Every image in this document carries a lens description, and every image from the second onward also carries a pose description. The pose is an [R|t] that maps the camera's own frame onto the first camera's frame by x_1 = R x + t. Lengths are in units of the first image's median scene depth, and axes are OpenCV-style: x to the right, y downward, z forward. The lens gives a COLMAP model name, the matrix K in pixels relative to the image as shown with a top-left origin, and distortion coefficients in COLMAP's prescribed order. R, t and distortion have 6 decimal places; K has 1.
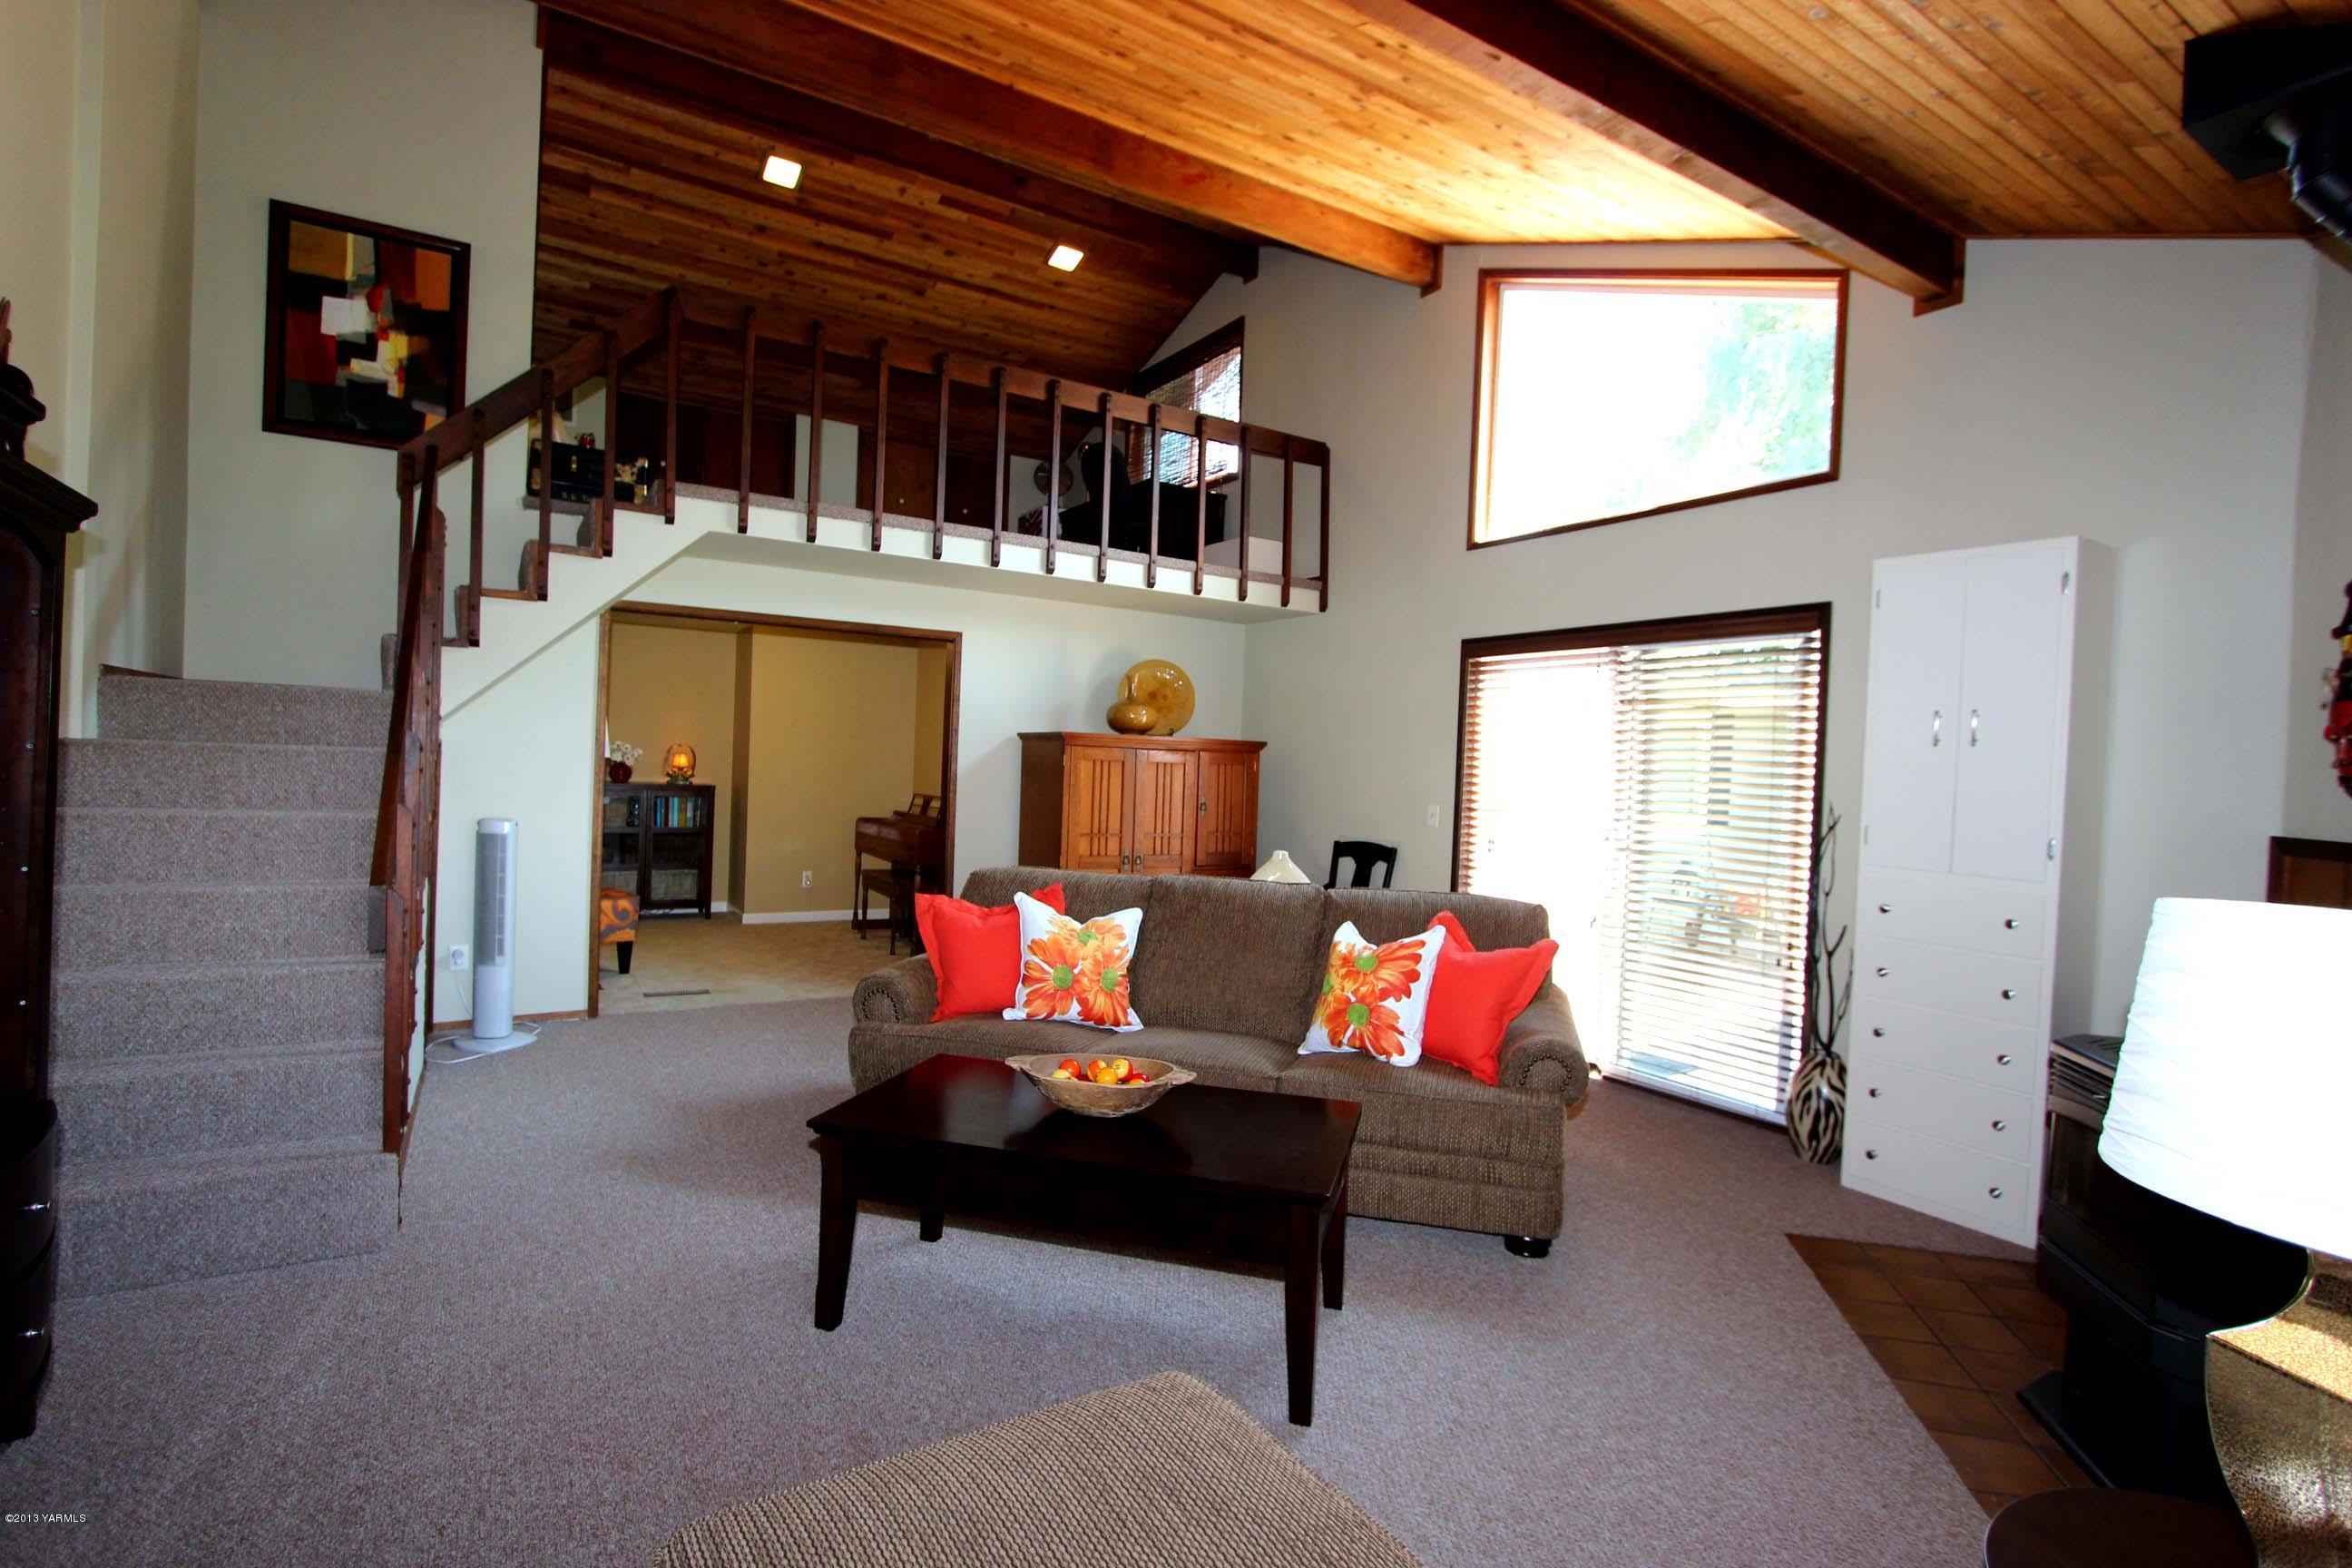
lens RADIAL K [[1097.0, 0, 1164.6], [0, 1097.0, 780.0], [0, 0, 1]] dist [-0.012348, 0.000487]
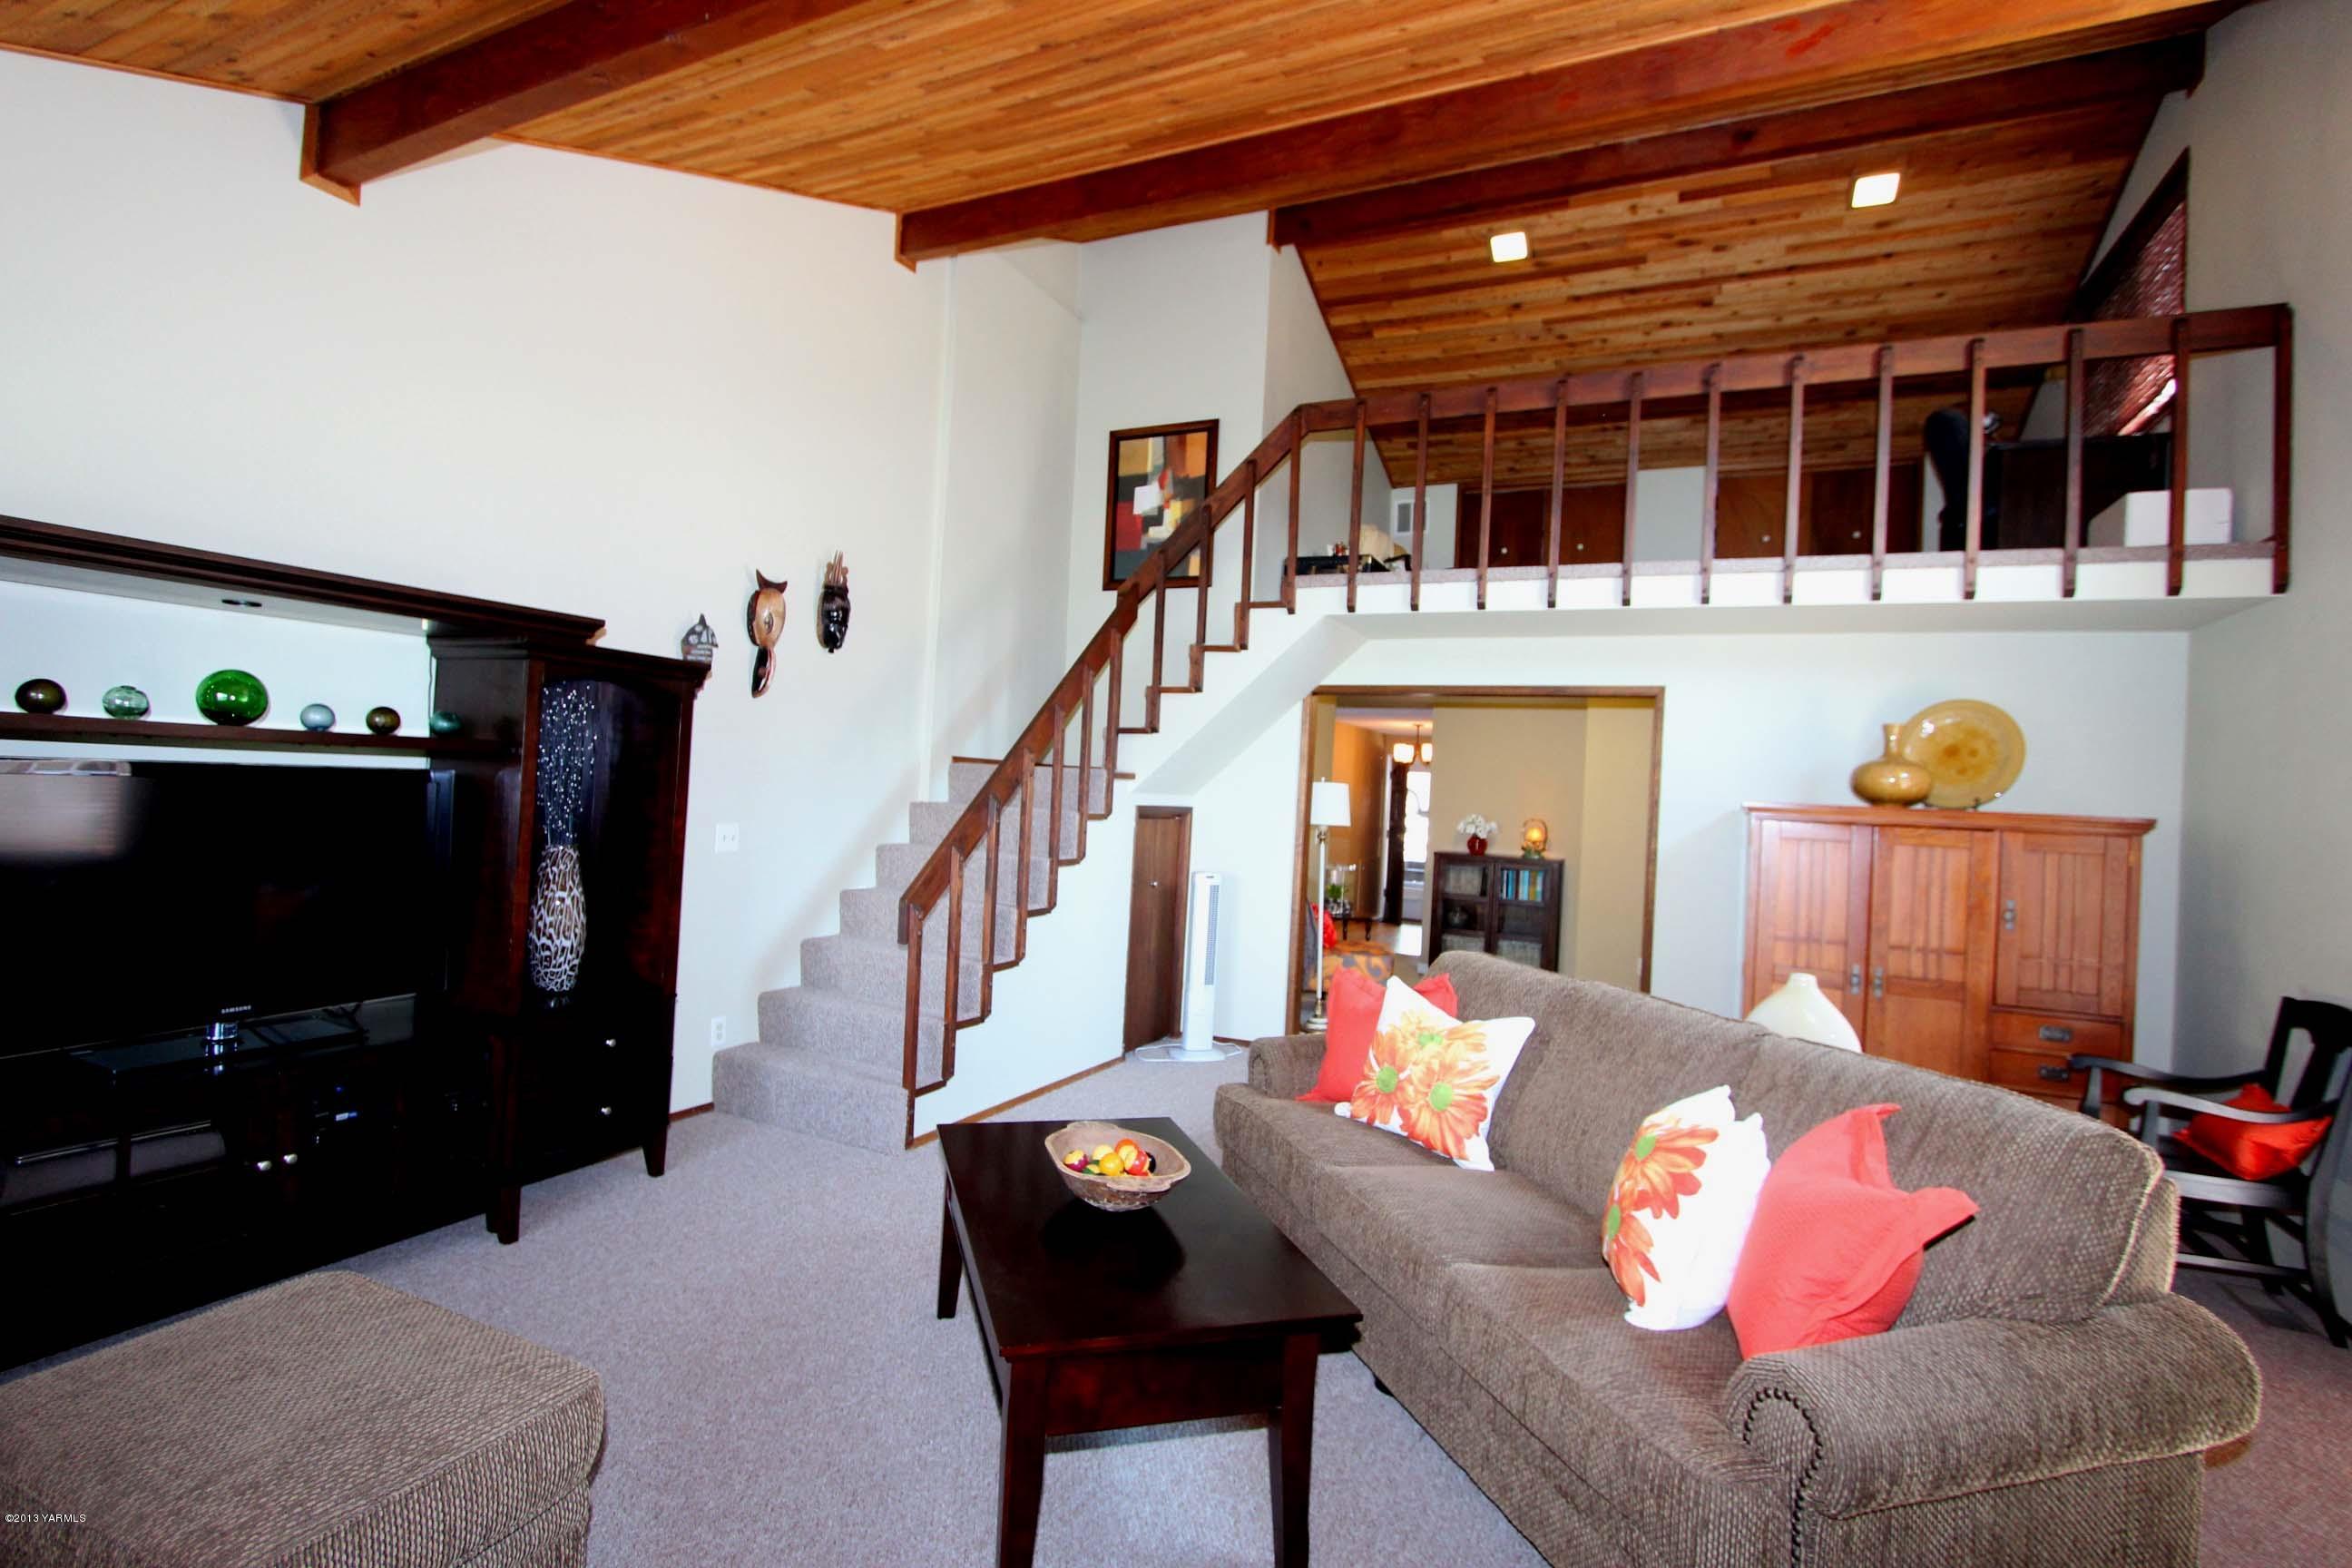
lens RADIAL K [[1097.0, 0, 1164.6], [0, 1097.0, 780.0], [0, 0, 1]] dist [-0.012348, 0.000487]
pose [[0.541744, -0.019084, -0.840327, 0.300993], [-0.045543, 0.997607, -0.052017, -0.000270], [0.839309, 0.066451, 0.539578, 0.213372]]
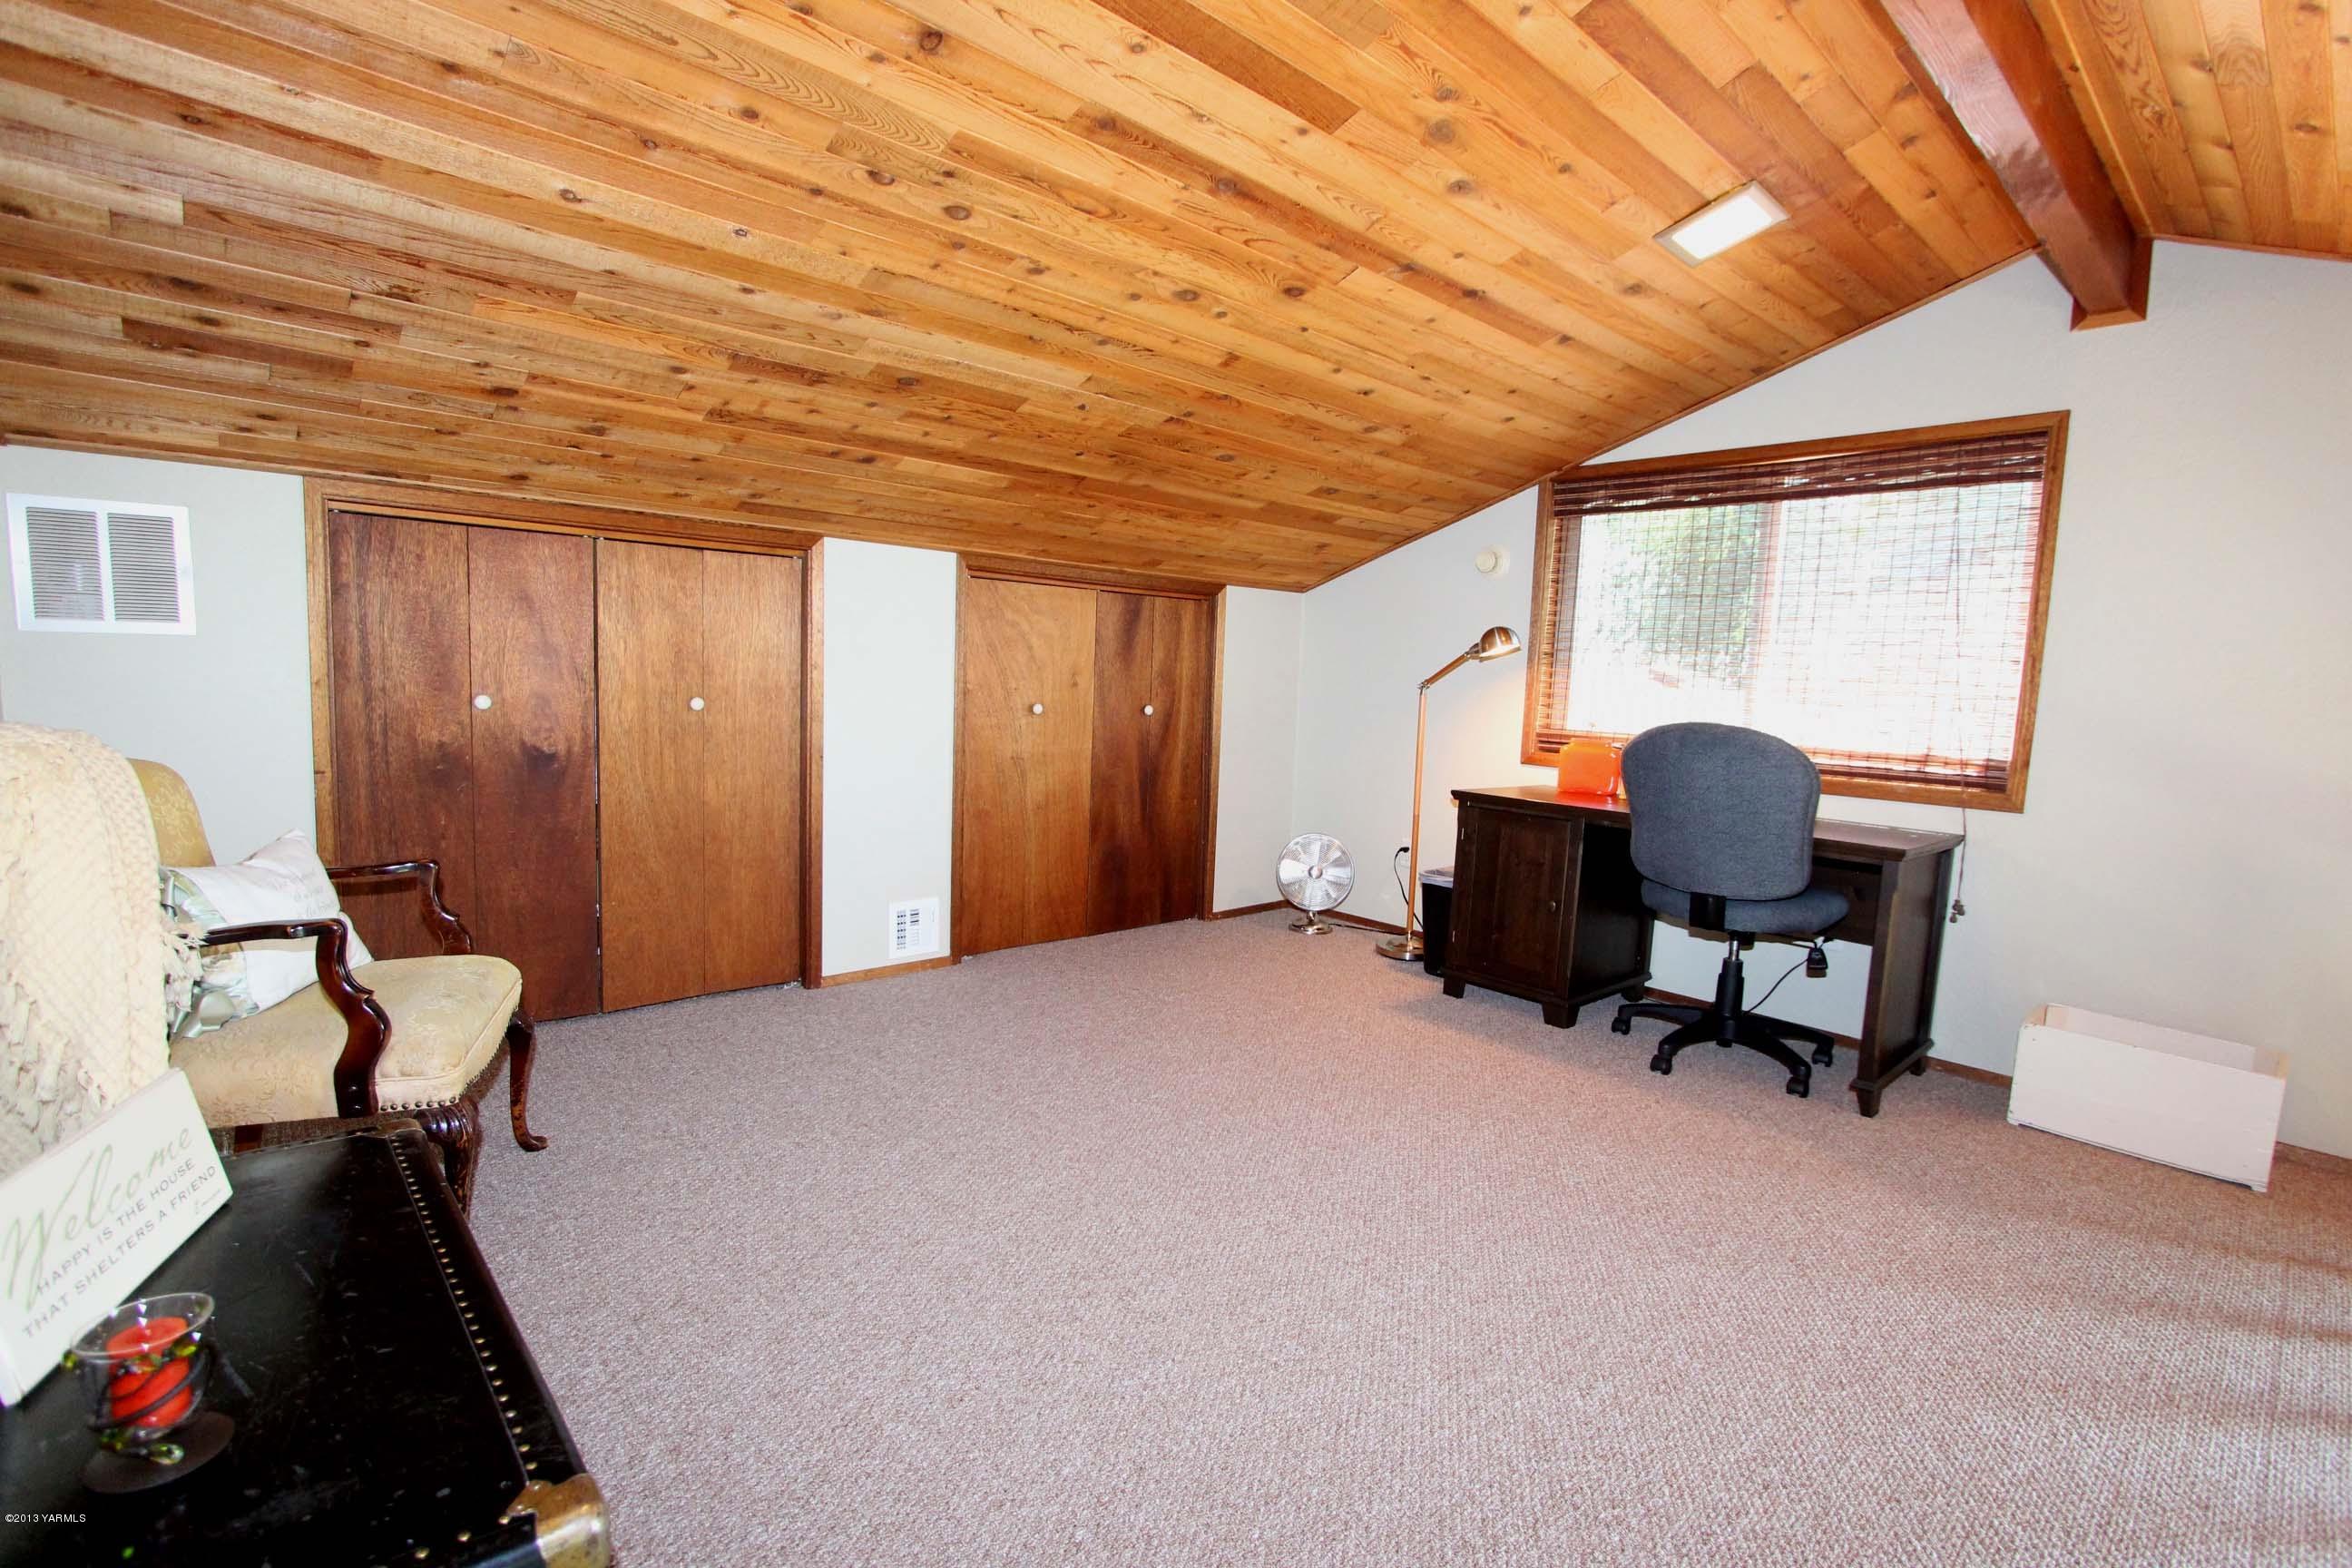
lens RADIAL K [[1065.9, 0, 1176.0], [0, 1065.9, 784.0], [0, 0, 1]] dist [-0.025373, 0.000493]
pose [[0.981299, -0.018272, 0.191620, -0.368121], [-0.001275, 0.994845, 0.101395, -0.363929], [-0.192485, -0.099743, 0.976218, 0.745727]]
